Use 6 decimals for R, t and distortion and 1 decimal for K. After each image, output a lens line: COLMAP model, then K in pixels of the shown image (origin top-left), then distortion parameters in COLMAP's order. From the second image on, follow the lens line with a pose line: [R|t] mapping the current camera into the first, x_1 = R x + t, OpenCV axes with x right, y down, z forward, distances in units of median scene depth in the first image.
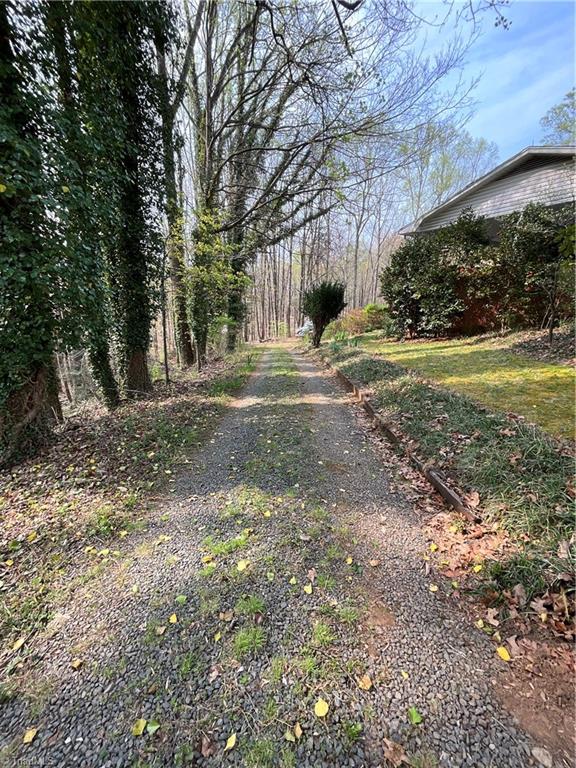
lens RADIAL K [[309.3, 0, 288.2], [0, 309.3, 384.2], [0, 0, 1]] dist [-0.000487, -0.000701]
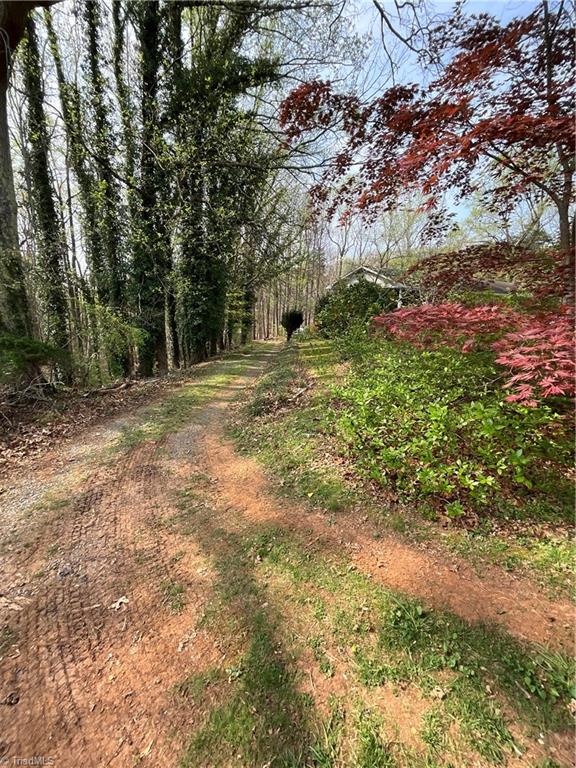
lens RADIAL K [[309.3, 0, 288.2], [0, 309.3, 384.2], [0, 0, 1]] dist [-0.000487, -0.000701]
pose [[0.999175, 0.027094, -0.030241, 0.148341], [-0.027009, 0.999630, 0.003218, 0.124343], [0.030317, -0.002398, 0.999537, -0.871139]]
